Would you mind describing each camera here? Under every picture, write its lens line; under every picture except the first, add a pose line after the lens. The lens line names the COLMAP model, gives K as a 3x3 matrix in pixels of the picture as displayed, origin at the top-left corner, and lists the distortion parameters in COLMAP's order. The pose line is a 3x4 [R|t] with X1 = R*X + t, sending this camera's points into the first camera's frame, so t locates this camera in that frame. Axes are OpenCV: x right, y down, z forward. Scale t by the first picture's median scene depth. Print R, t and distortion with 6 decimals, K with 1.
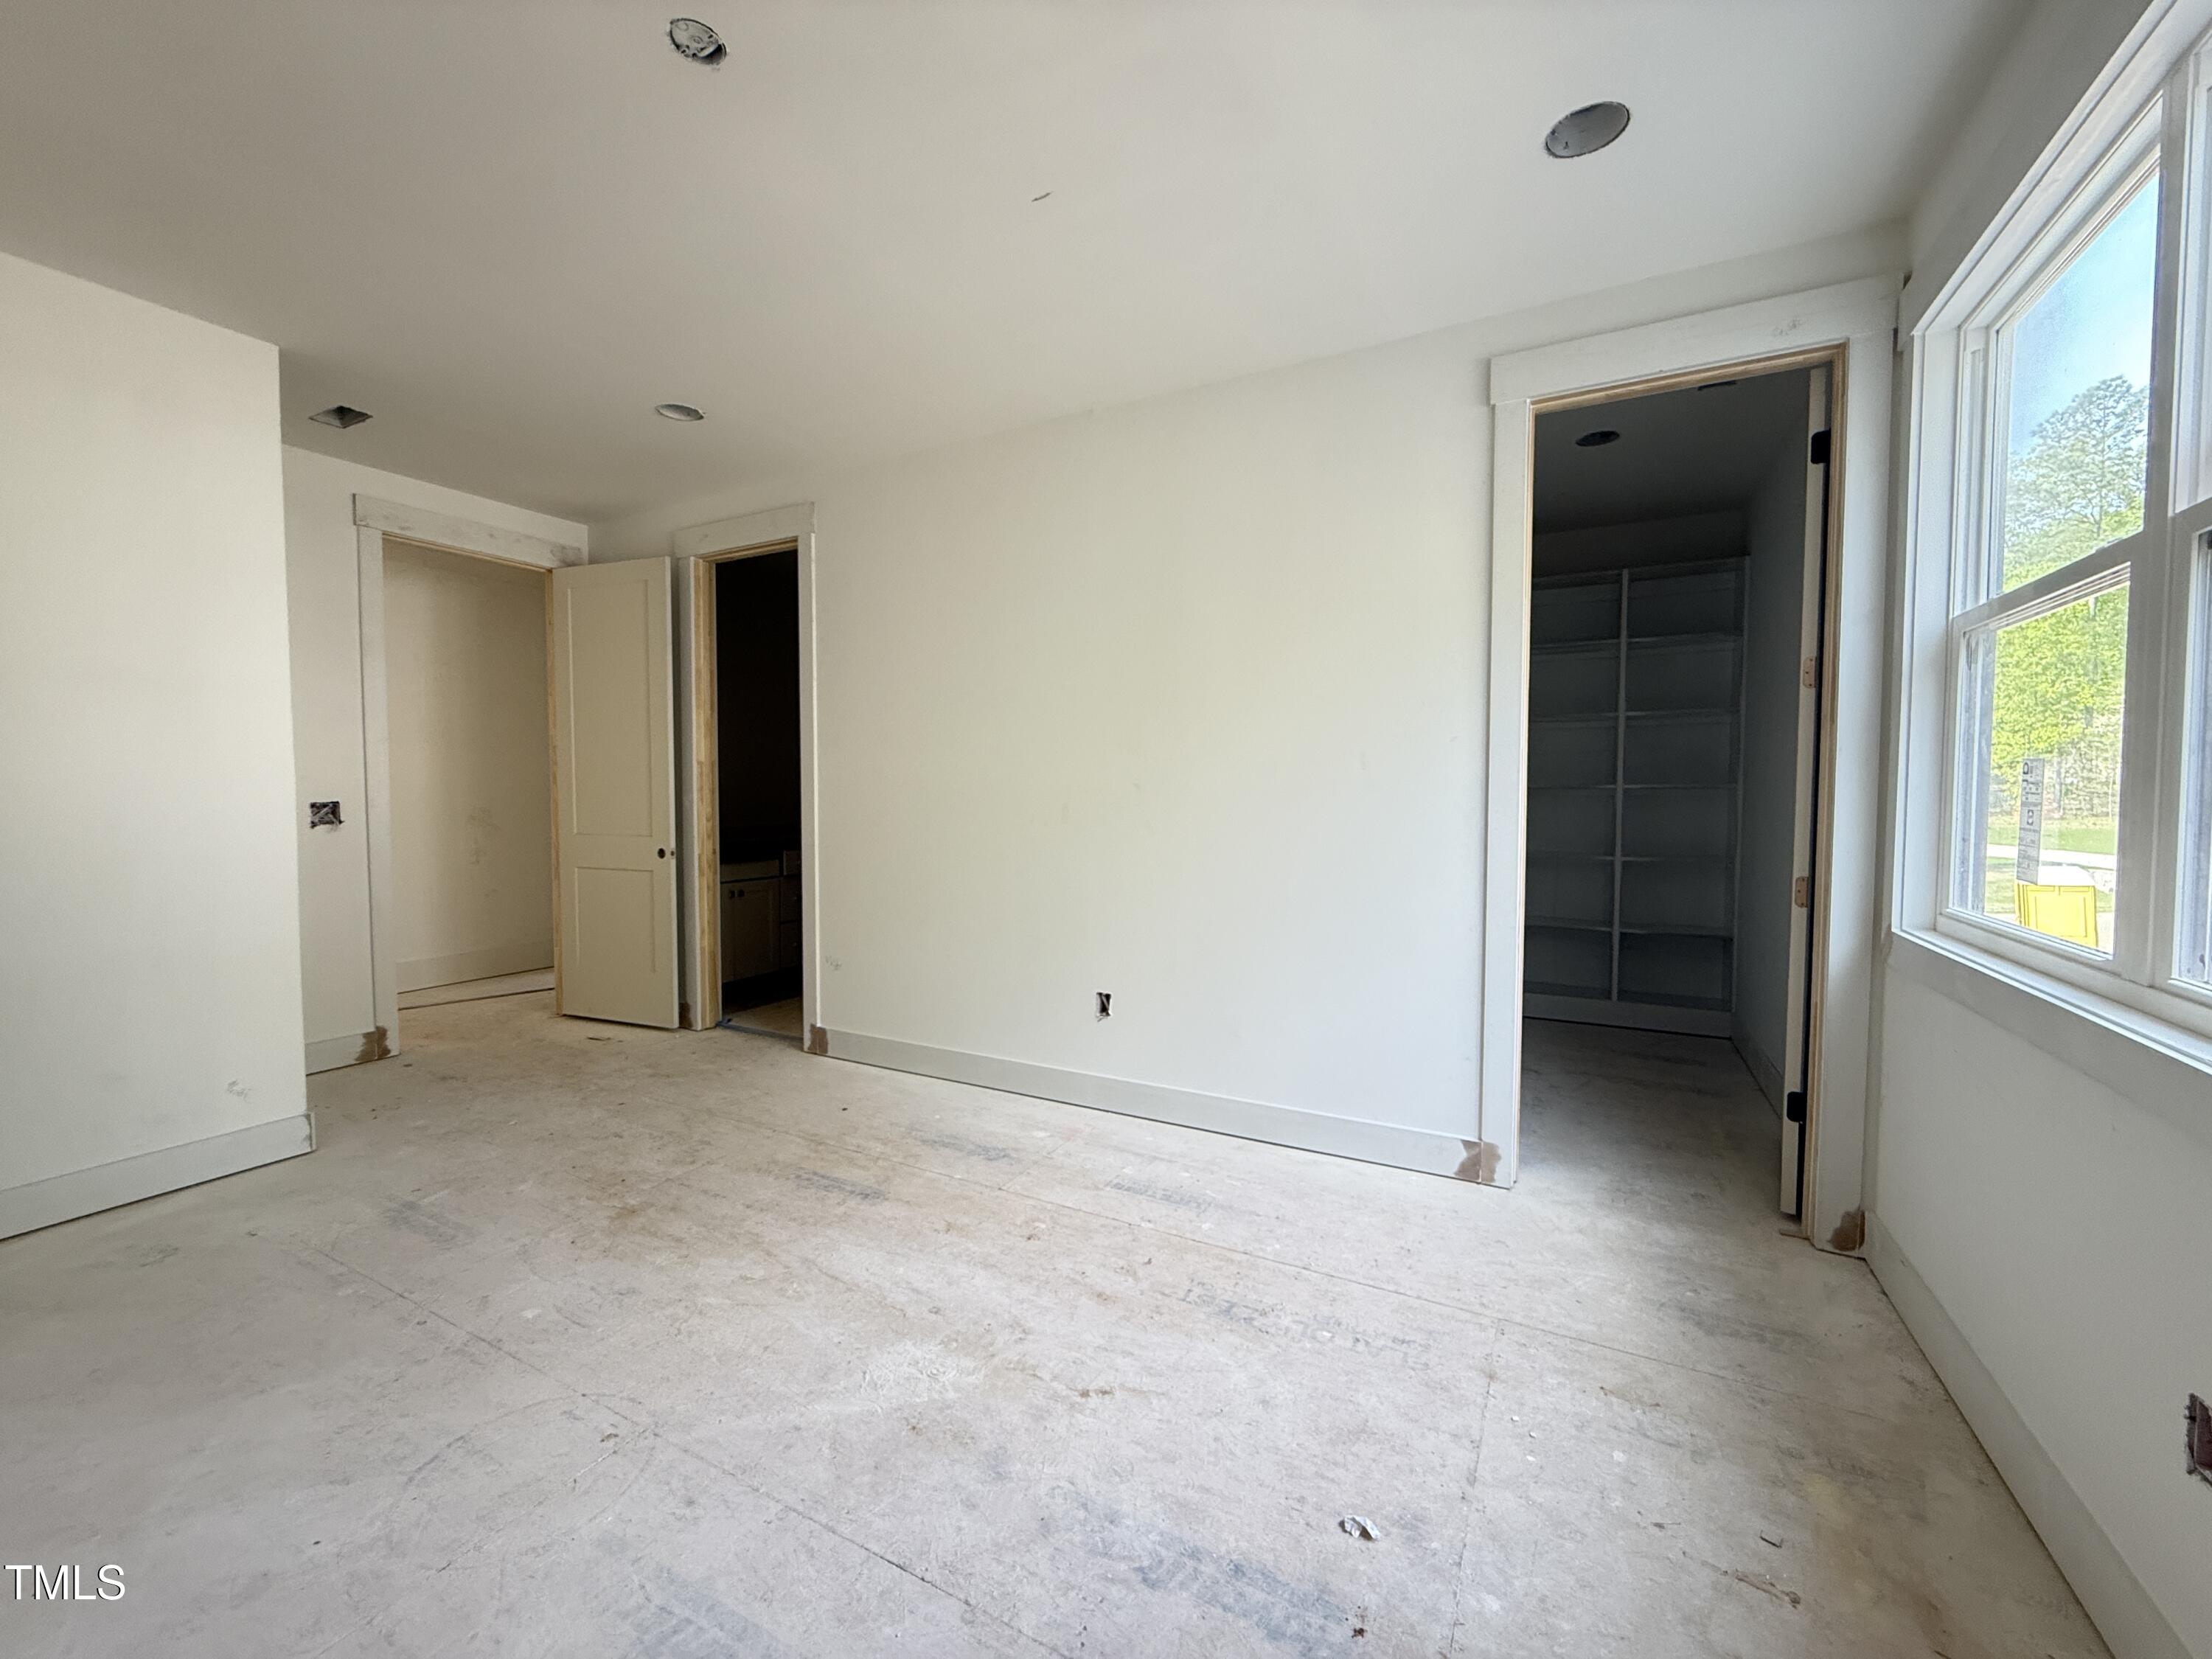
lens RADIAL K [[877.8, 0, 1108.2], [0, 877.8, 832.2], [0, 0, 1]] dist [-0.000683, 0.000509]
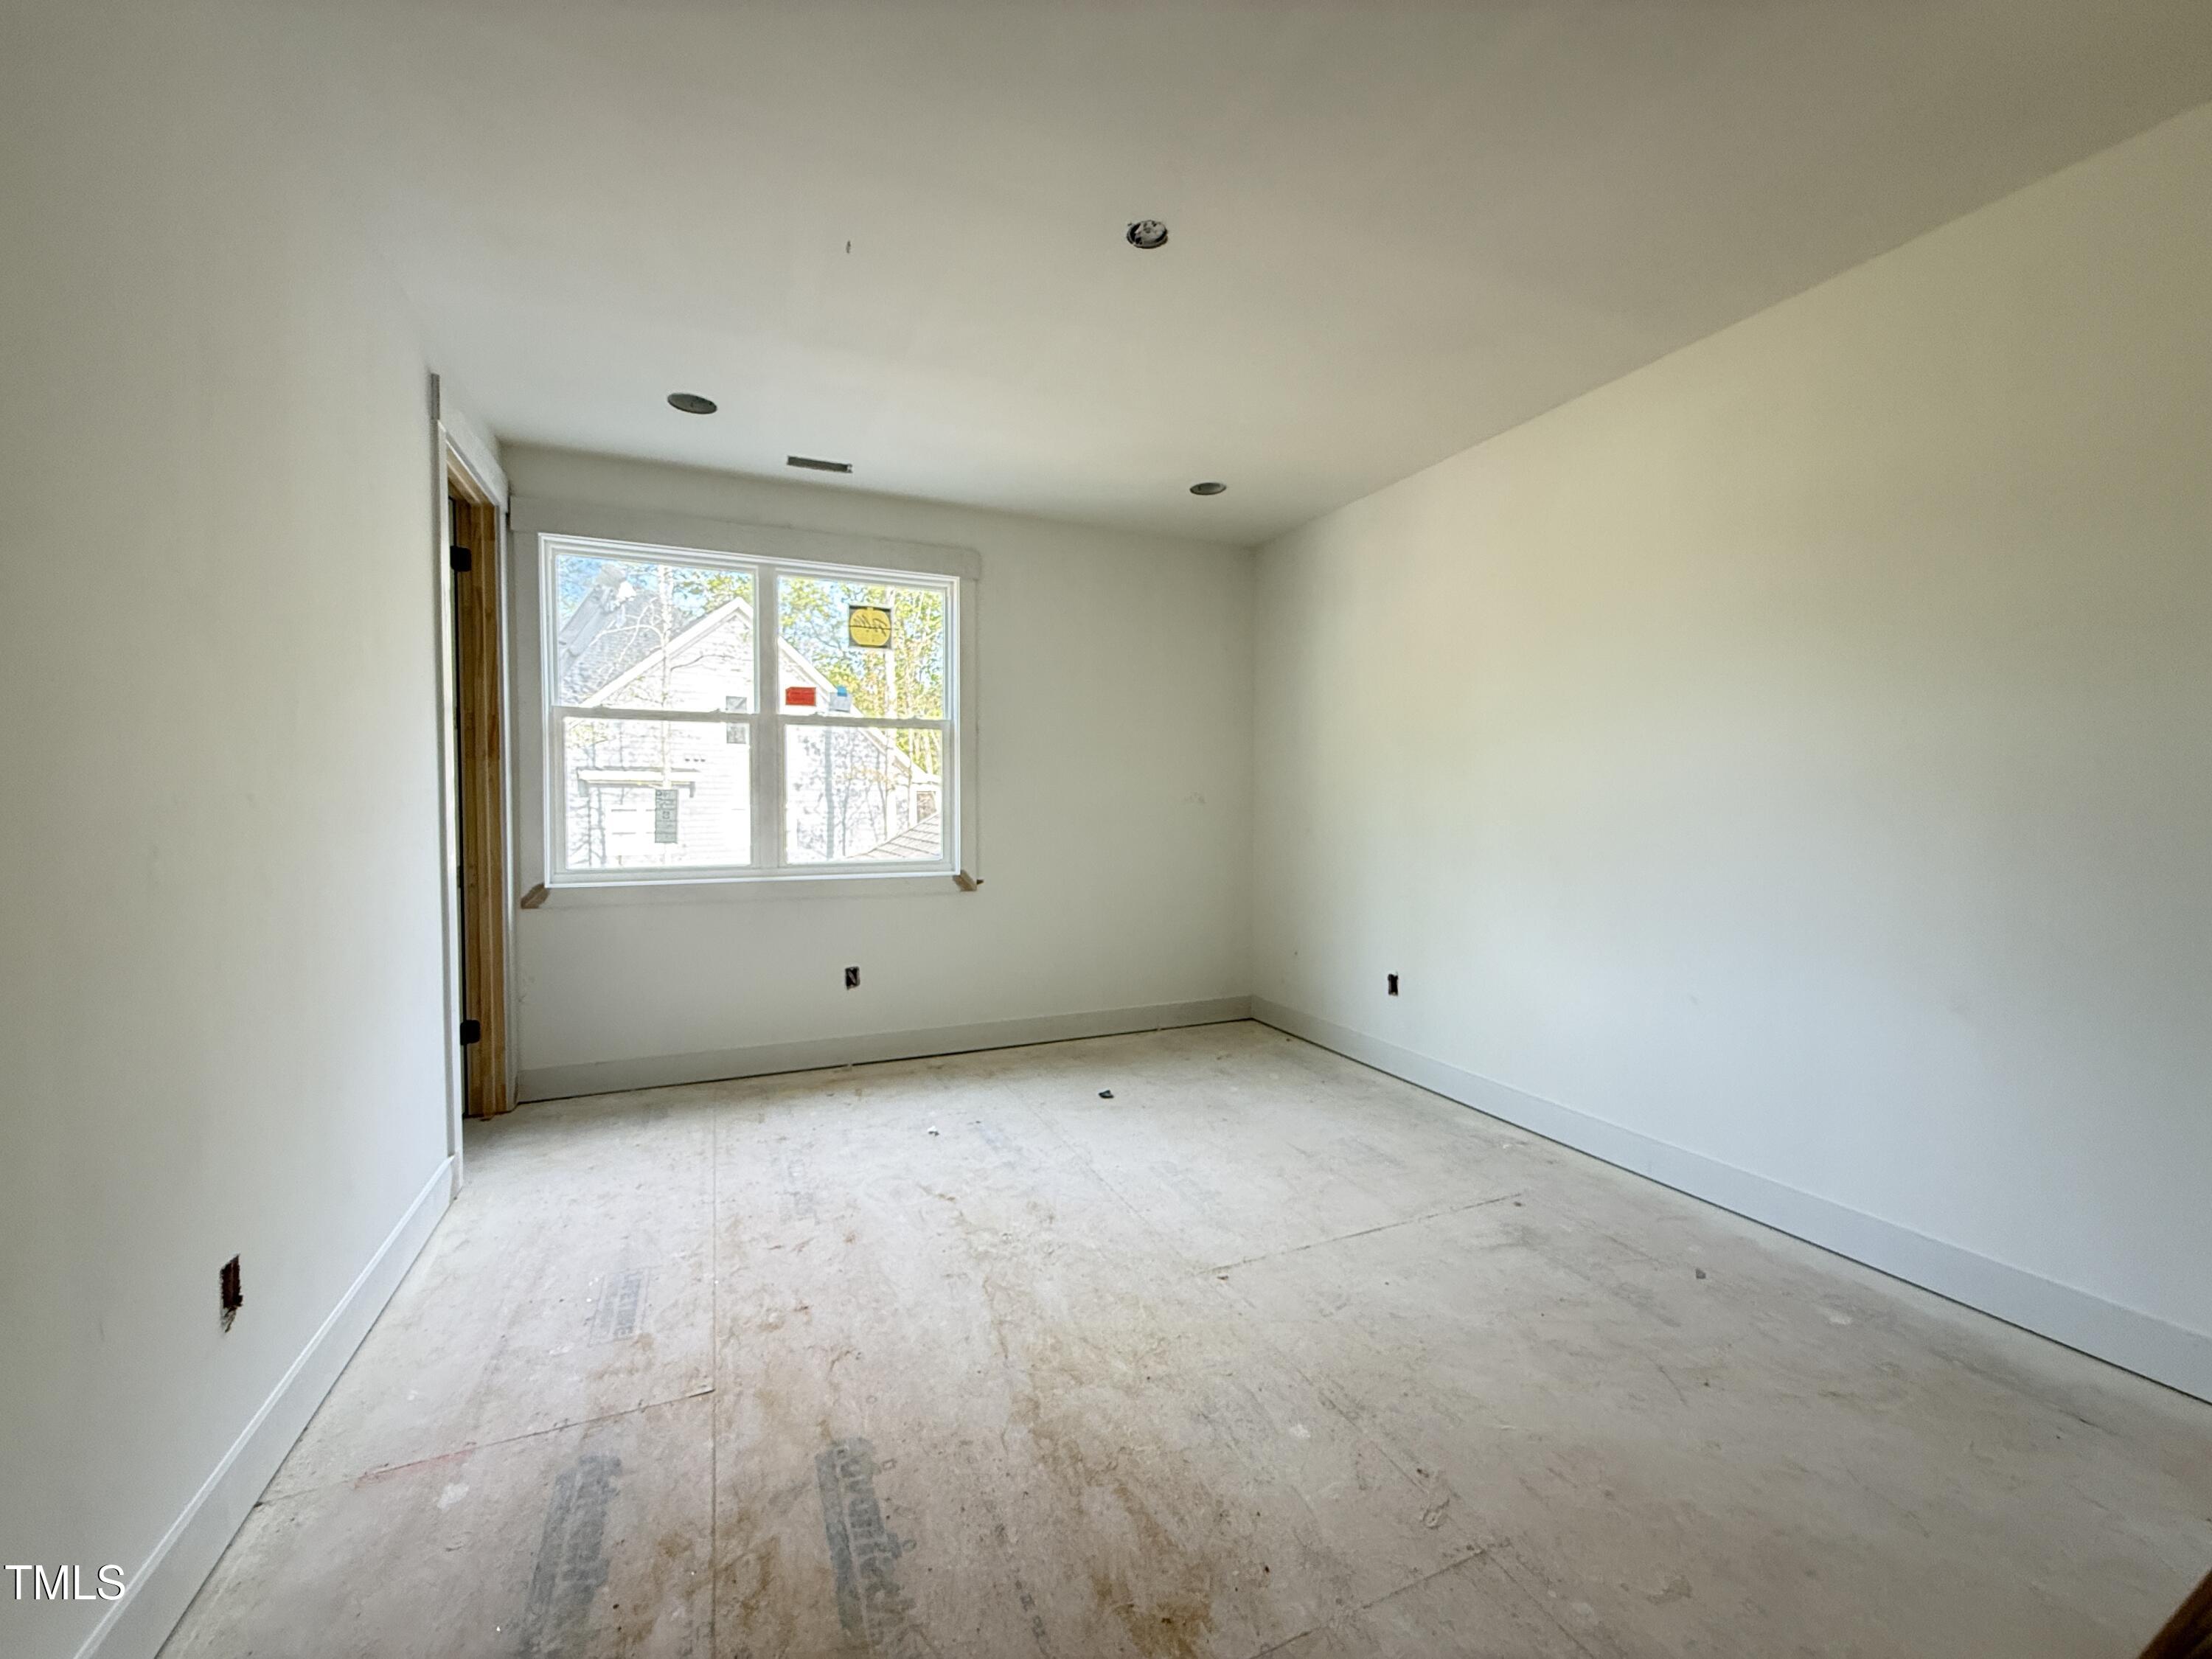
lens RADIAL K [[877.8, 0, 1116.1], [0, 877.8, 809.9], [0, 0, 1]] dist [-0.000683, 0.000509]
pose [[-0.793217, -0.010421, 0.608850, -0.995629], [0.021970, 0.998713, 0.045716, -0.084347], [-0.608543, 0.049639, -0.791967, 1.693995]]
